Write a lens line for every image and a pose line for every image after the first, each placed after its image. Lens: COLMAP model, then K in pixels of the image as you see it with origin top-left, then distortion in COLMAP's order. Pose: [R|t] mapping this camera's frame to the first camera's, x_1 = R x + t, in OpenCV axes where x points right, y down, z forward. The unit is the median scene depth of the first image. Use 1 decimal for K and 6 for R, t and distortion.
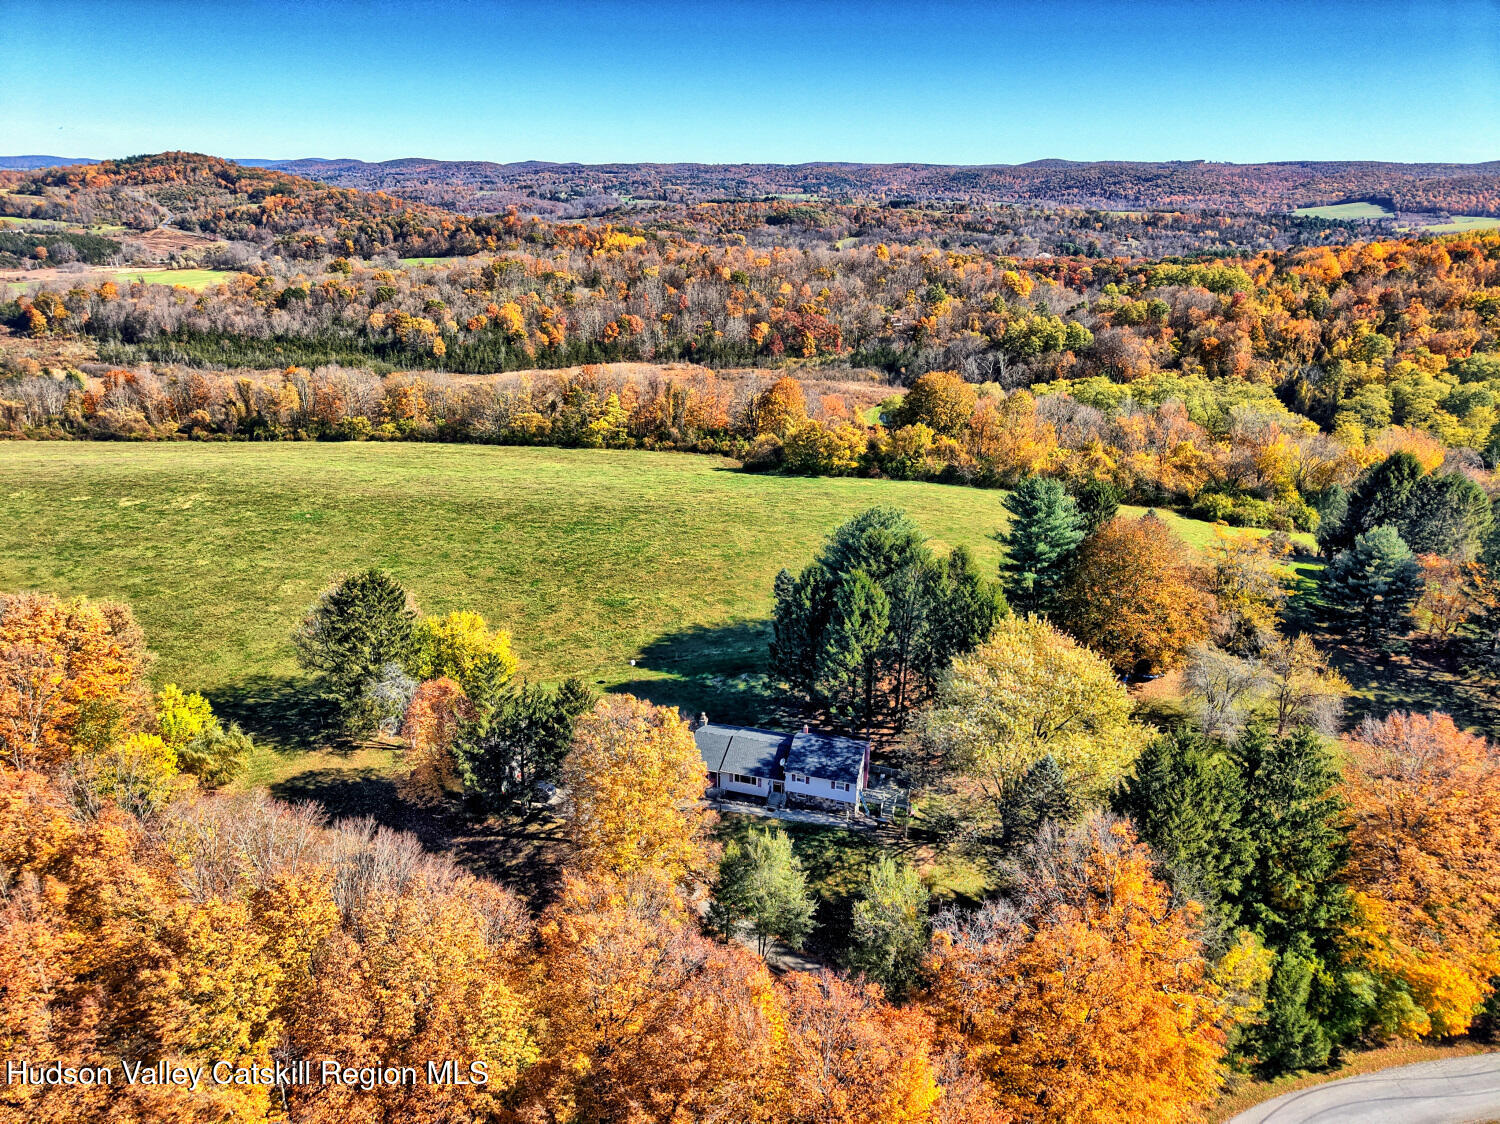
lens RADIAL K [[1003.6, 0, 750.0], [0, 1003.6, 562.0], [0, 0, 1]] dist [0.014705, -0.020899]
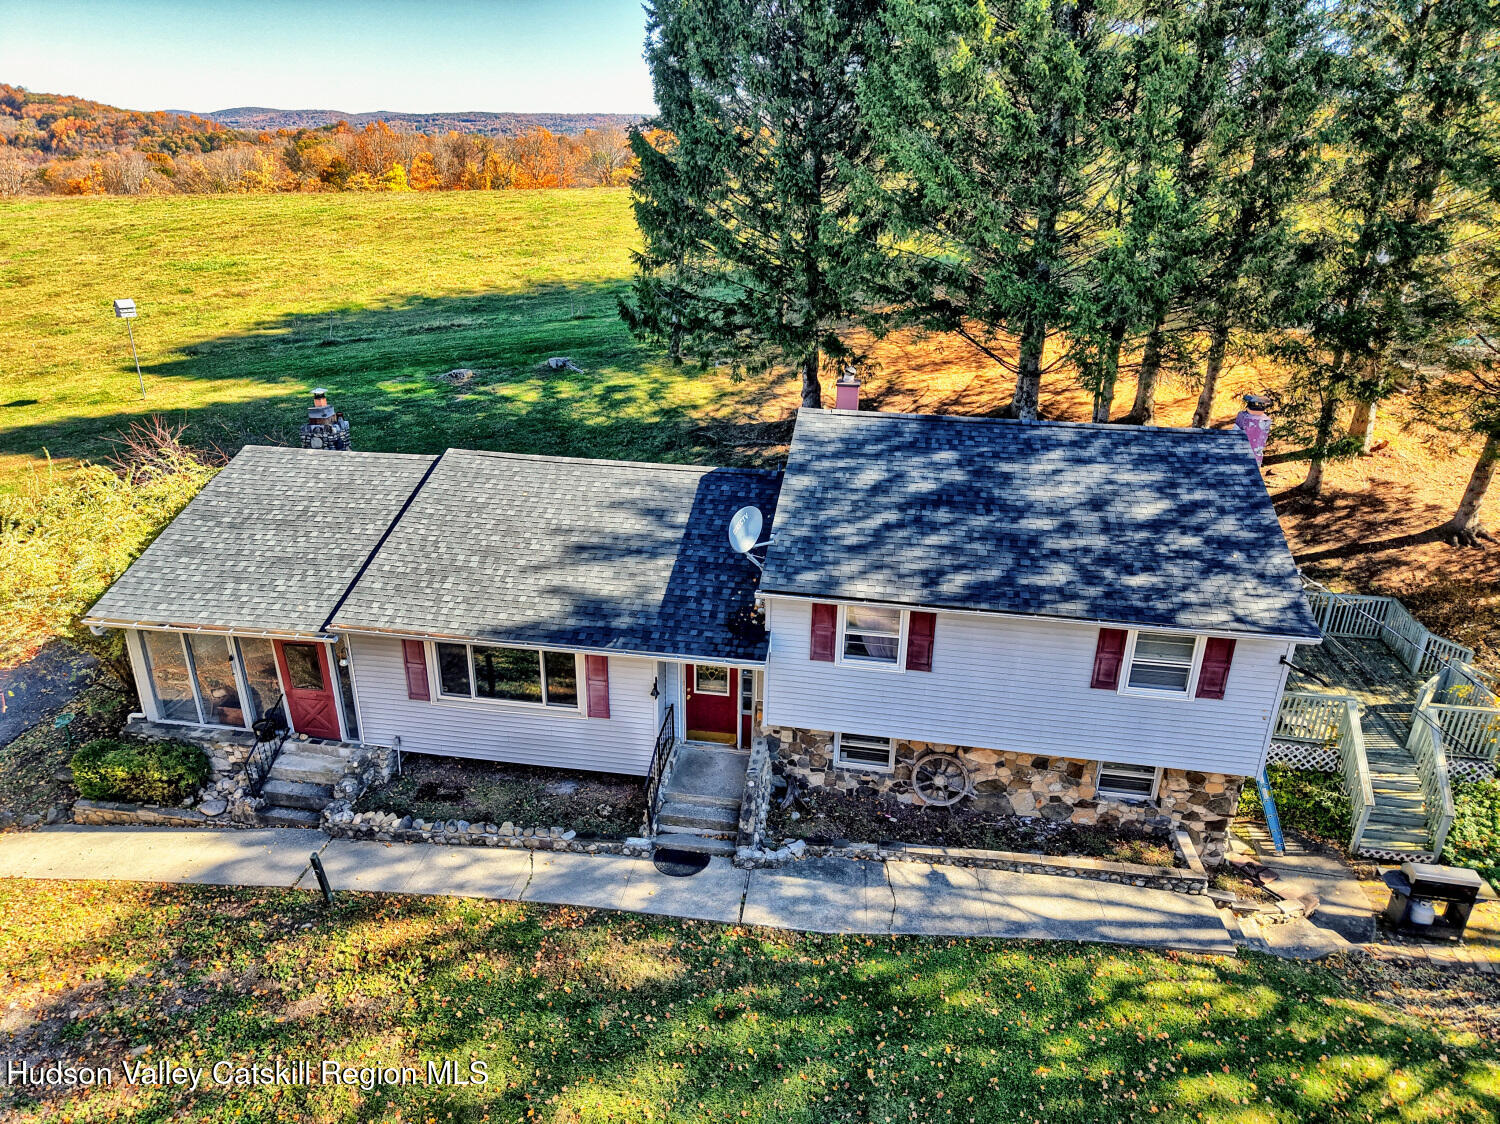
lens RADIAL K [[997.9, 0, 747.1], [0, 997.9, 582.3], [0, 0, 1]] dist [0.007372, -0.003141]
pose [[0.993003, -0.049141, 0.107375, 0.002647], [0.043076, 0.997382, 0.058088, 0.030729], [-0.109949, -0.053057, 0.992520, 0.132744]]
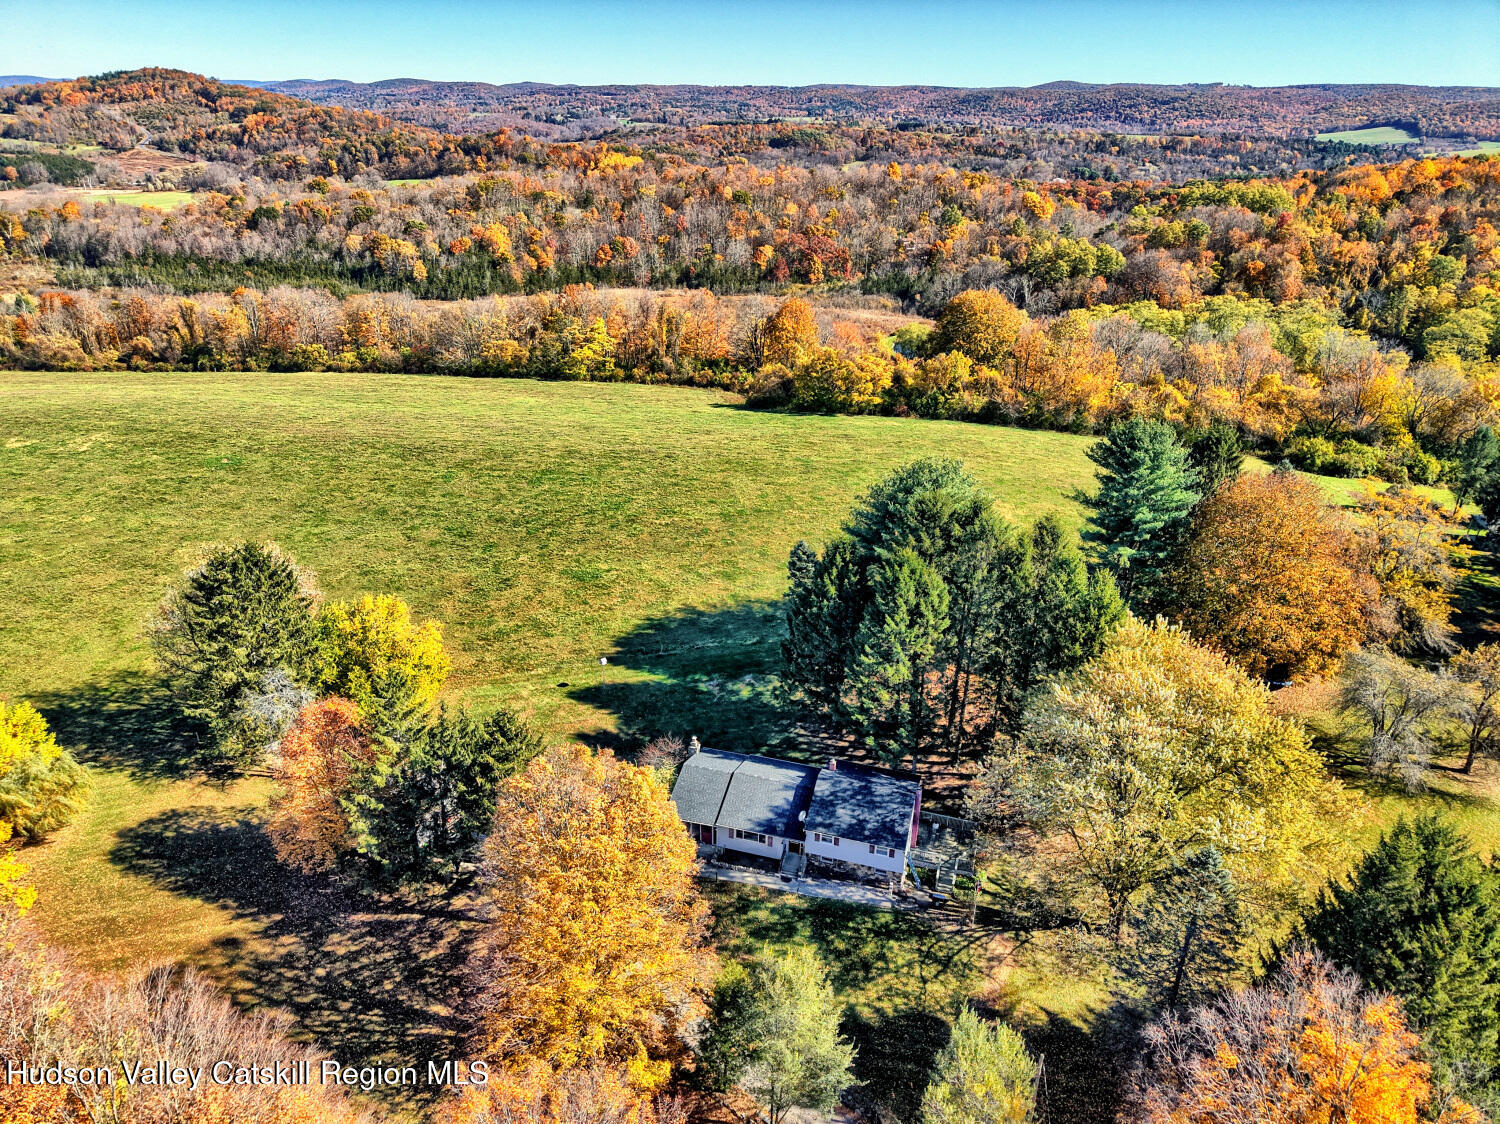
lens RADIAL K [[1004.2, 0, 750.0], [0, 1004.2, 562.0], [0, 0, 1]] dist [0.012314, -0.013870]
pose [[0.999995, 0.003138, -0.001016, -0.000801], [-0.003066, 0.997937, 0.064129, -0.004665], [0.001215, -0.064125, 0.997941, 0.044426]]
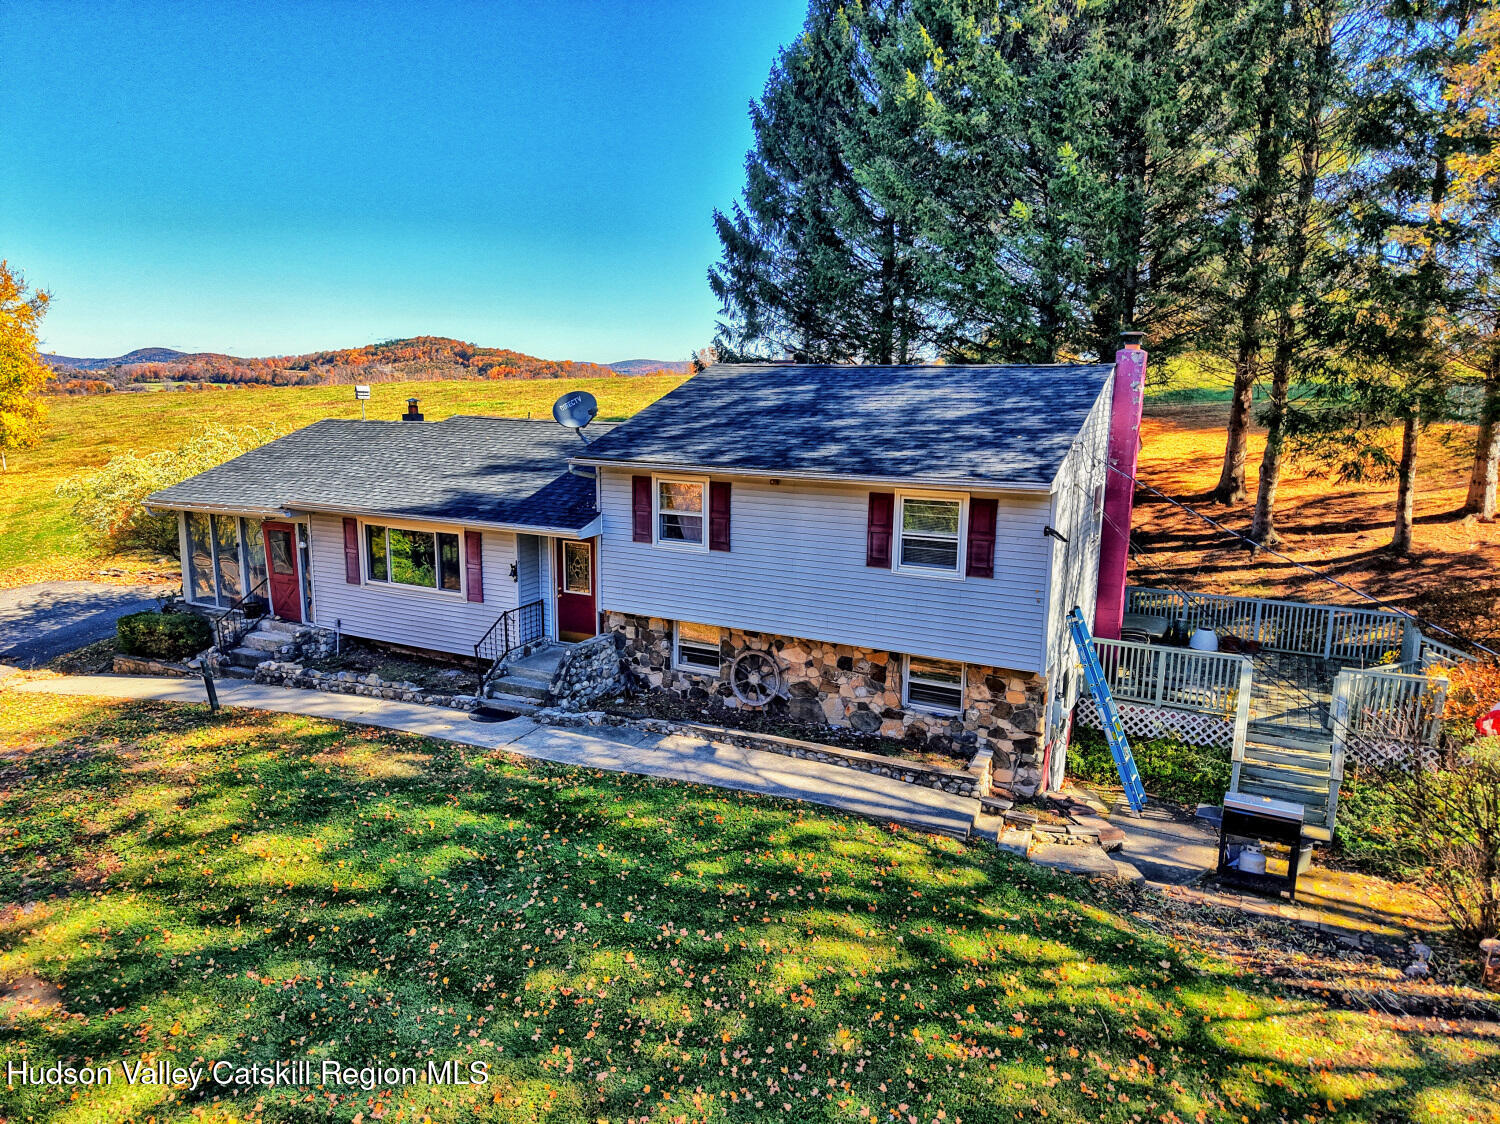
lens RADIAL K [[999.4, 0, 750.0], [0, 999.4, 562.0], [0, 0, 1]] dist [0.046158, -0.063385]
pose [[0.980487, 0.031689, -0.194012, 0.014109], [-0.067065, 0.981634, -0.178596, 0.038638], [0.184790, 0.188122, 0.964605, 0.131951]]
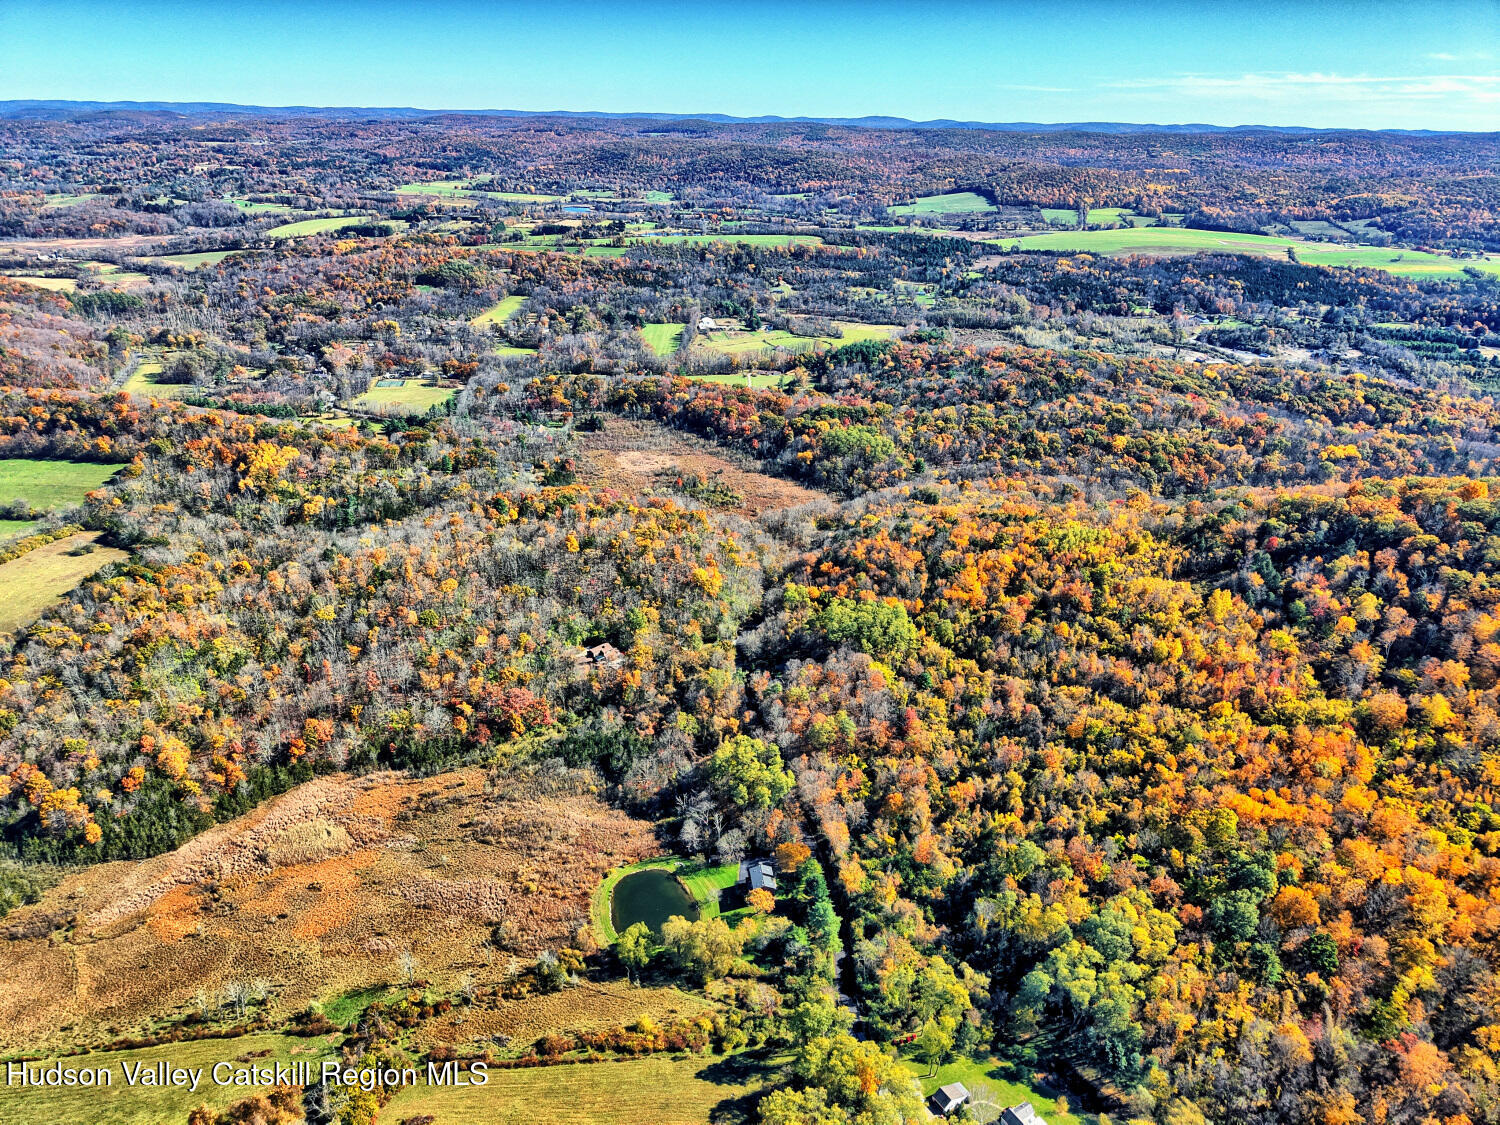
lens RADIAL K [[1004.2, 0, 750.0], [0, 1004.2, 562.5], [0, 0, 1]] dist [0.012314, -0.013870]
pose [[0.947404, -0.125831, 0.294265, 0.005471], [0.107779, 0.991200, 0.076849, -0.385418], [-0.301346, -0.041092, 0.952629, -0.002802]]
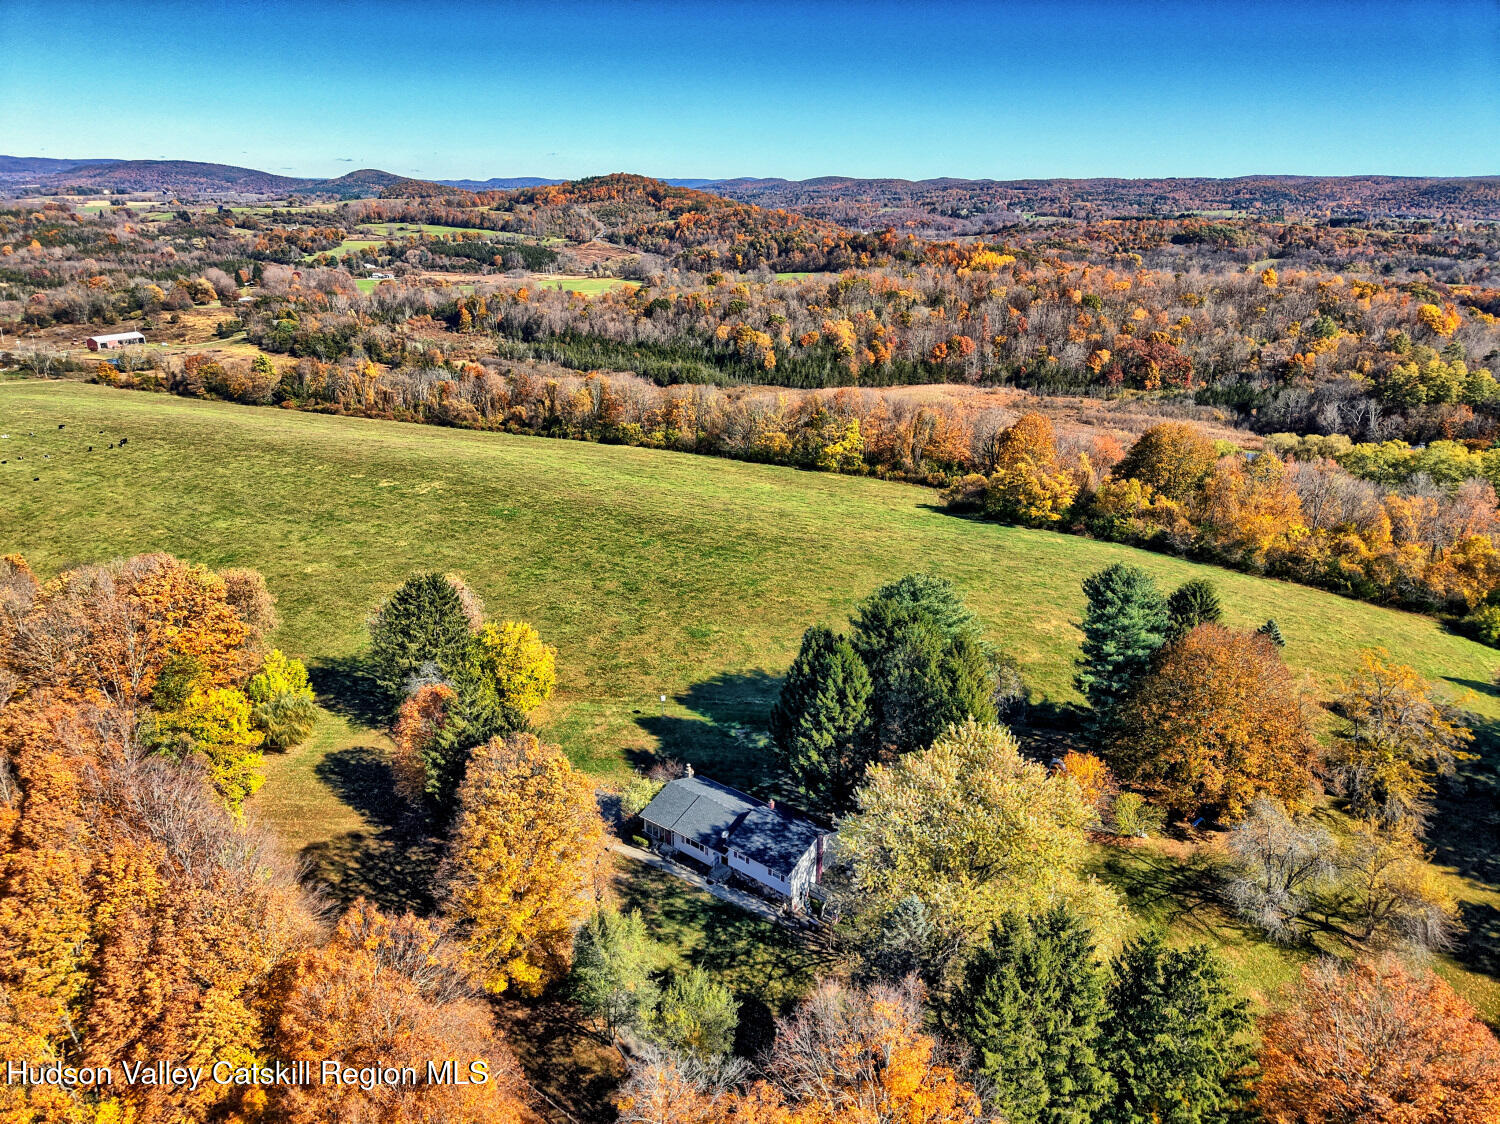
lens RADIAL K [[1004.2, 0, 750.0], [0, 1004.2, 562.0], [0, 0, 1]] dist [0.012314, -0.013870]
pose [[0.928541, 0.123127, -0.350215, 0.054070], [-0.128166, 0.991713, 0.008850, -0.009746], [0.348403, 0.036668, 0.936627, 0.019064]]
